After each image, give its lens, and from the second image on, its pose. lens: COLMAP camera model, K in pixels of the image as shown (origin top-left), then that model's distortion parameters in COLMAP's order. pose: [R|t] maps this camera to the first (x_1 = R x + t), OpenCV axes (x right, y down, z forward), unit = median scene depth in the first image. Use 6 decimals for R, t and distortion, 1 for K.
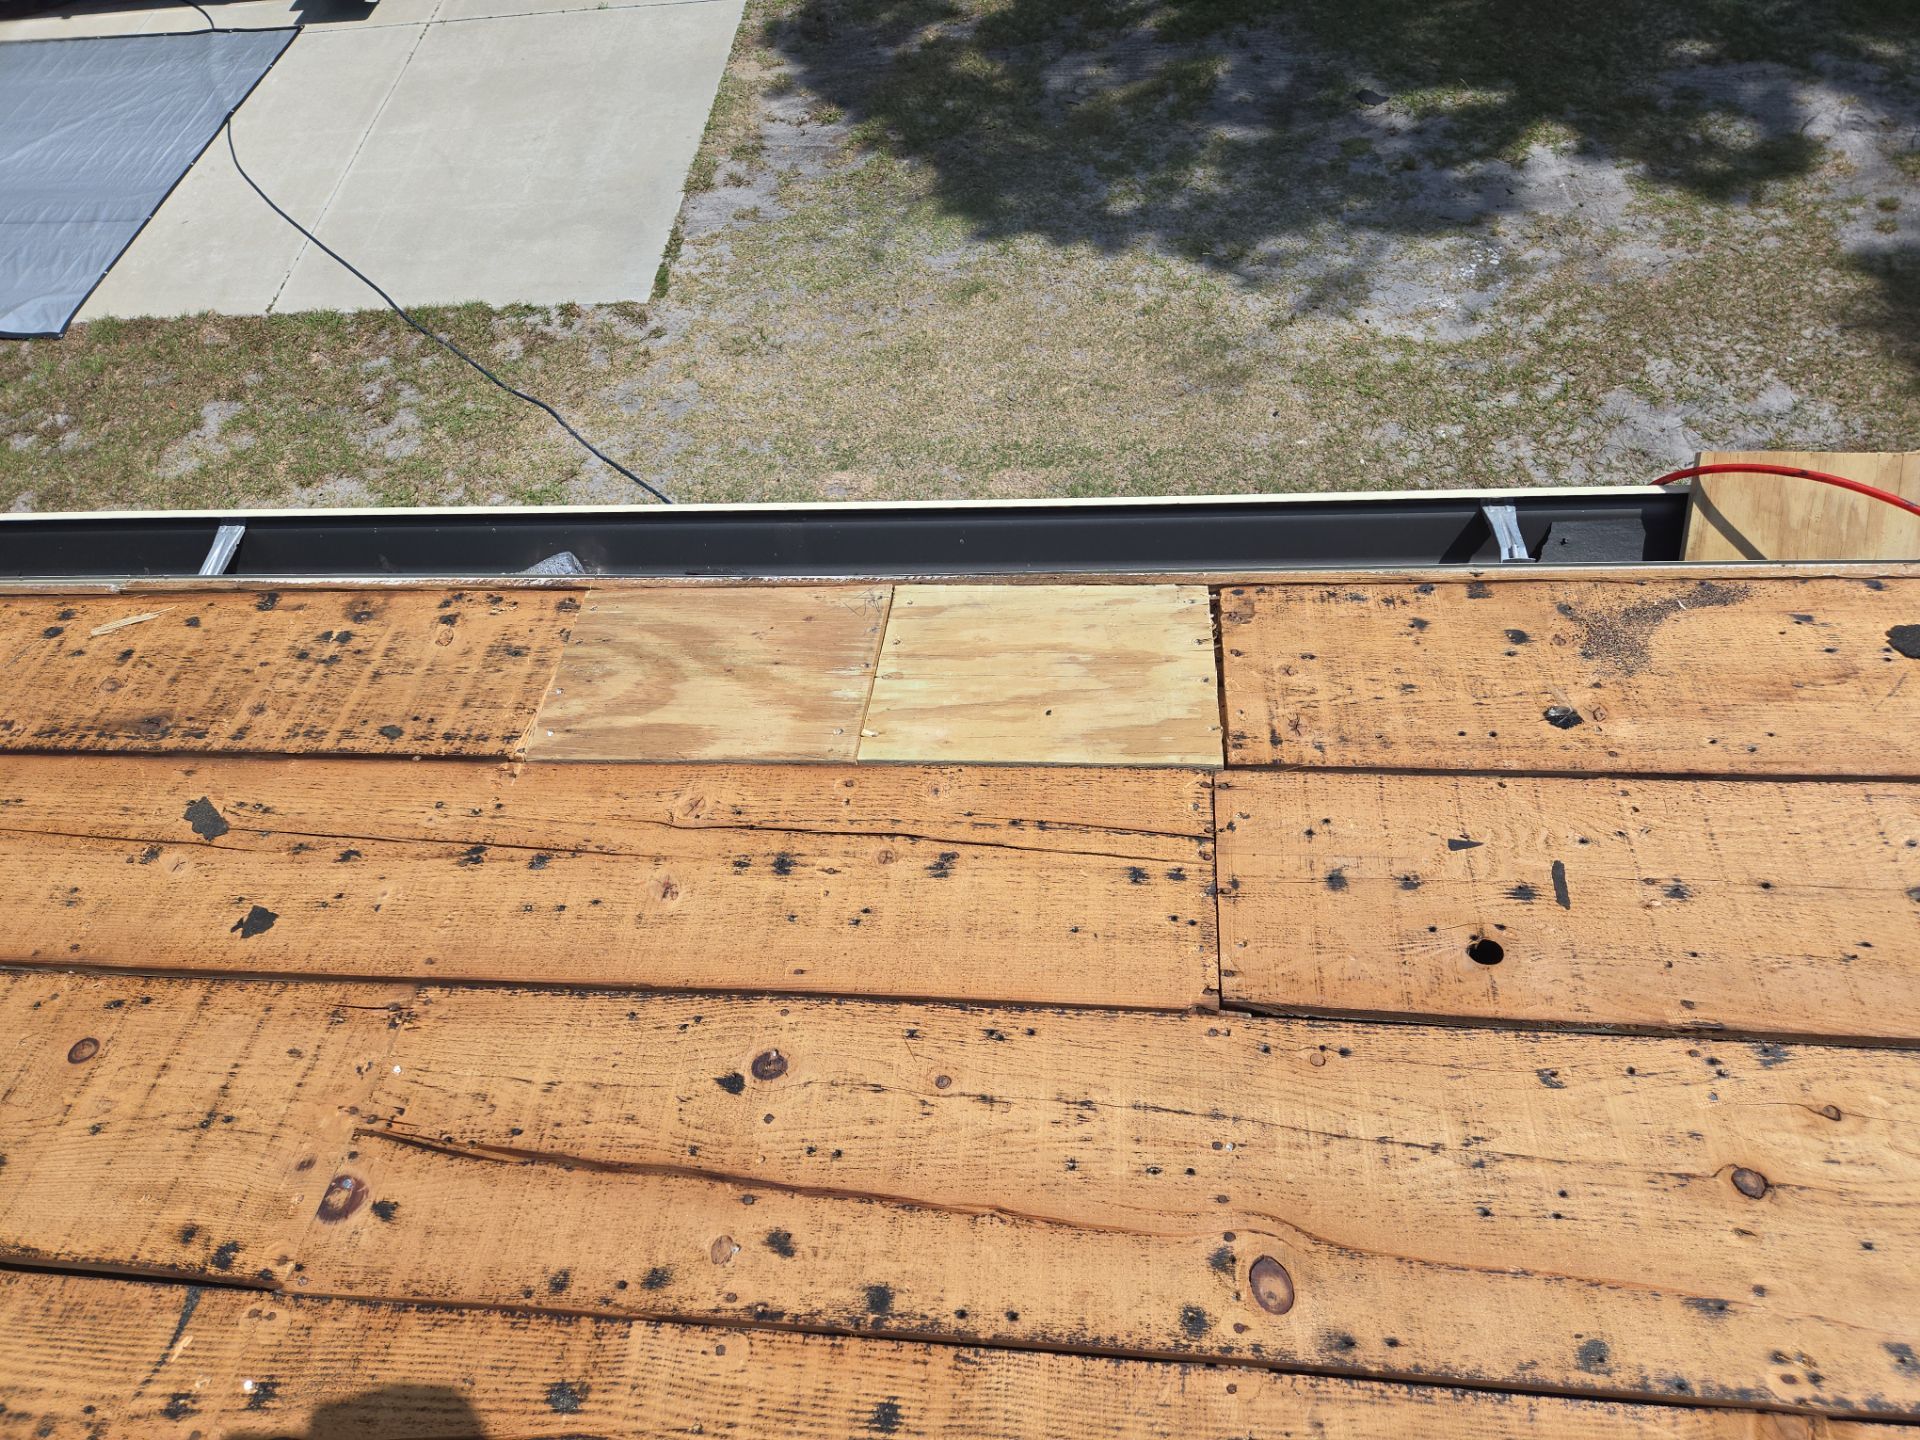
lens RADIAL K [[1227.5, 0, 959.4], [0, 1227.5, 764.8], [0, 0, 1]] dist [0.034699, -0.048599]
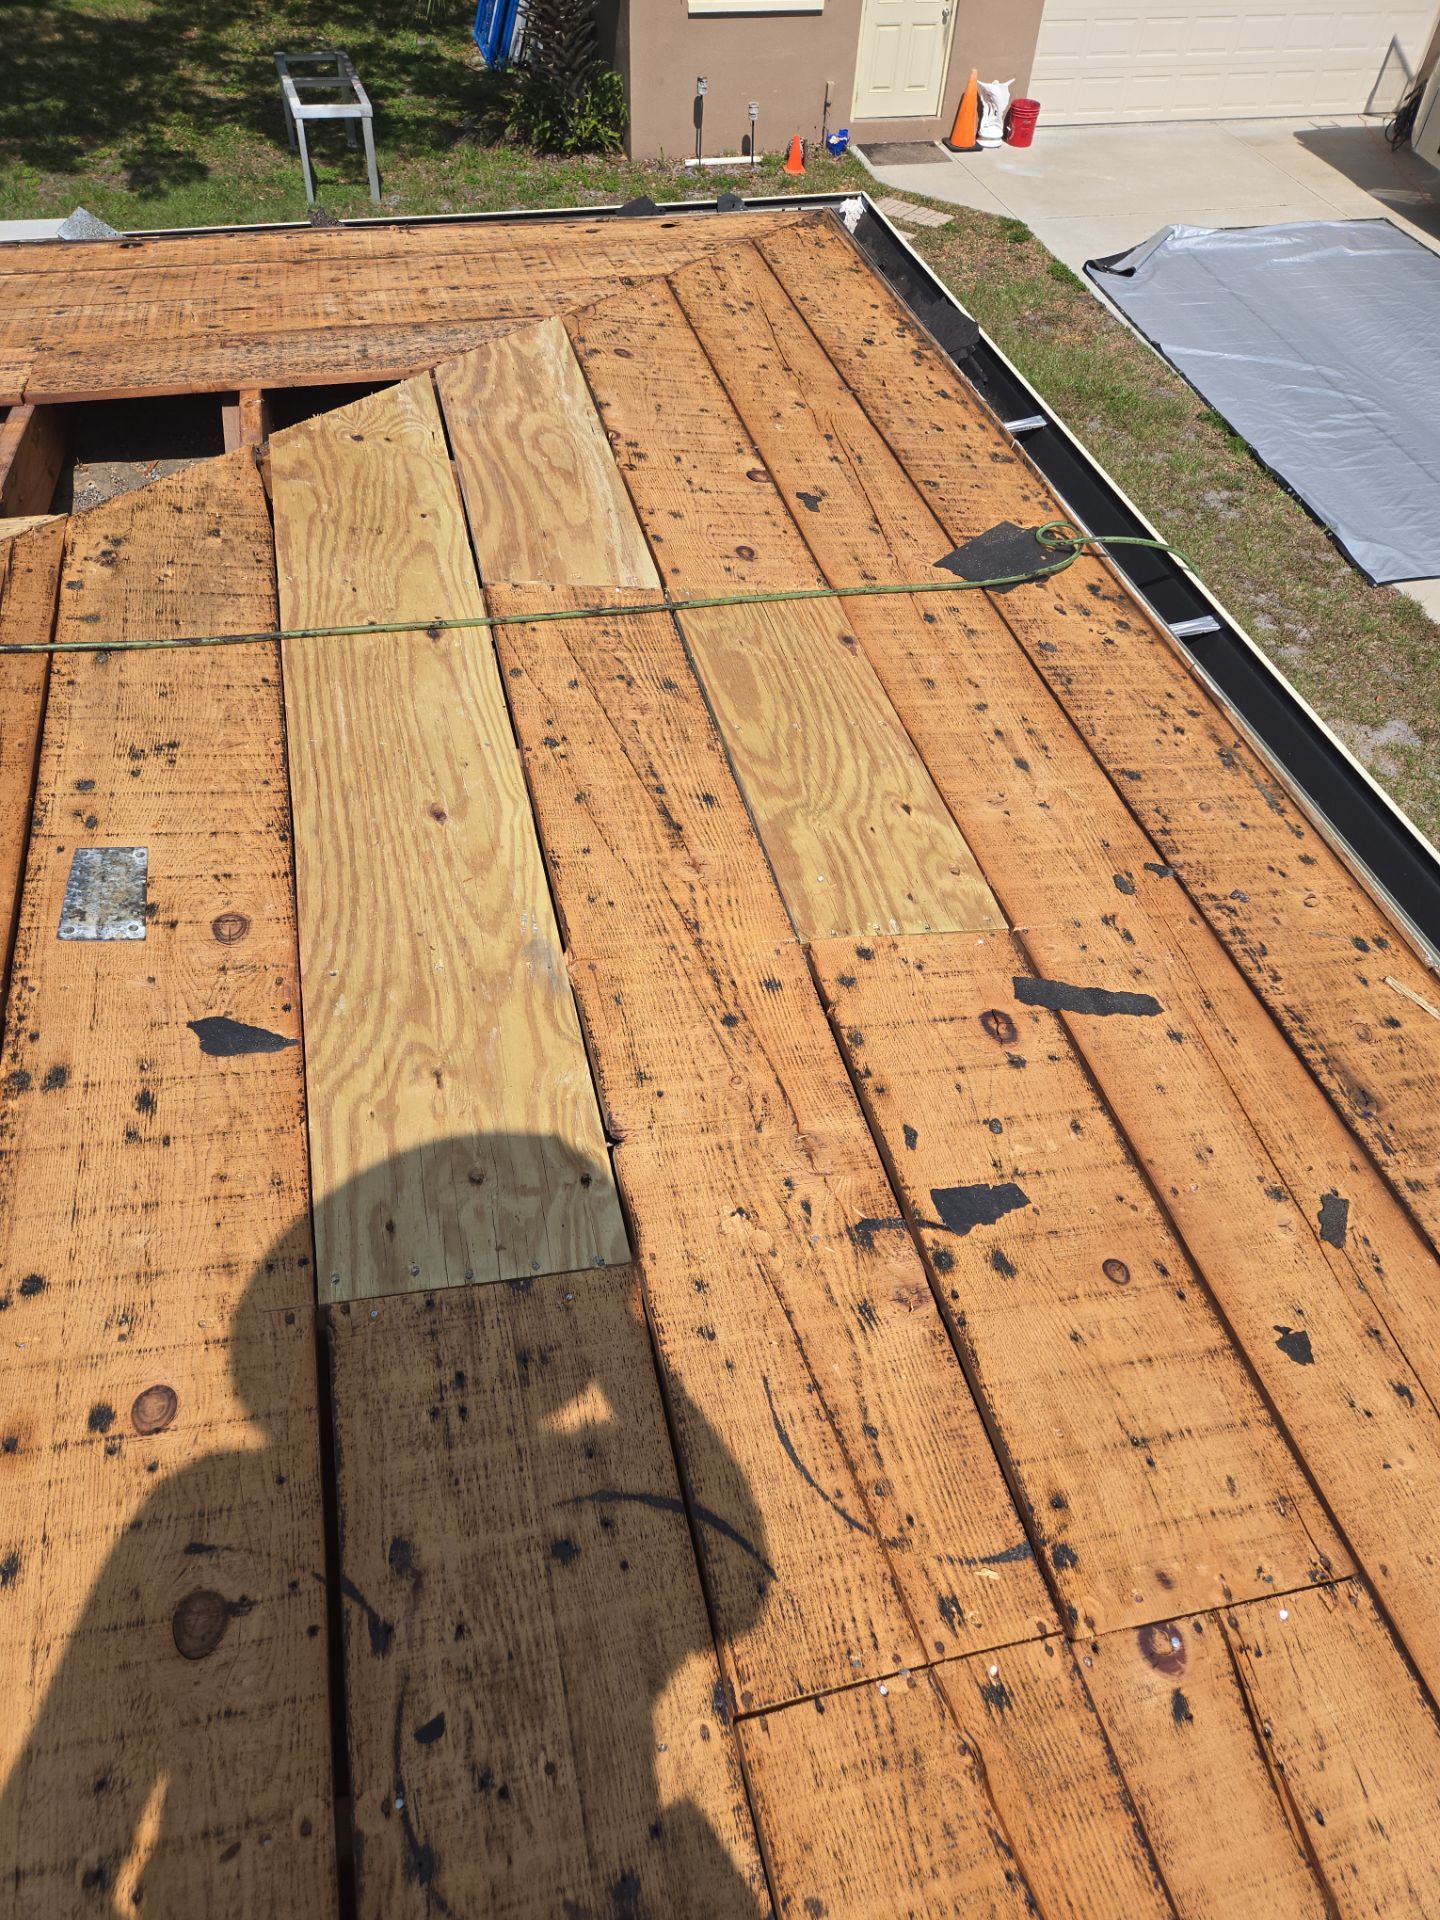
lens RADIAL K [[1227.5, 0, 679.9], [0, 1227.5, 968.8], [0, 0, 1]] dist [0.034699, -0.048599]
pose [[0.296074, 0.786609, -0.541837, -0.439934], [-0.823225, 0.497828, 0.272887, 0.118899], [0.484397, 0.365259, 0.794950, -0.115798]]
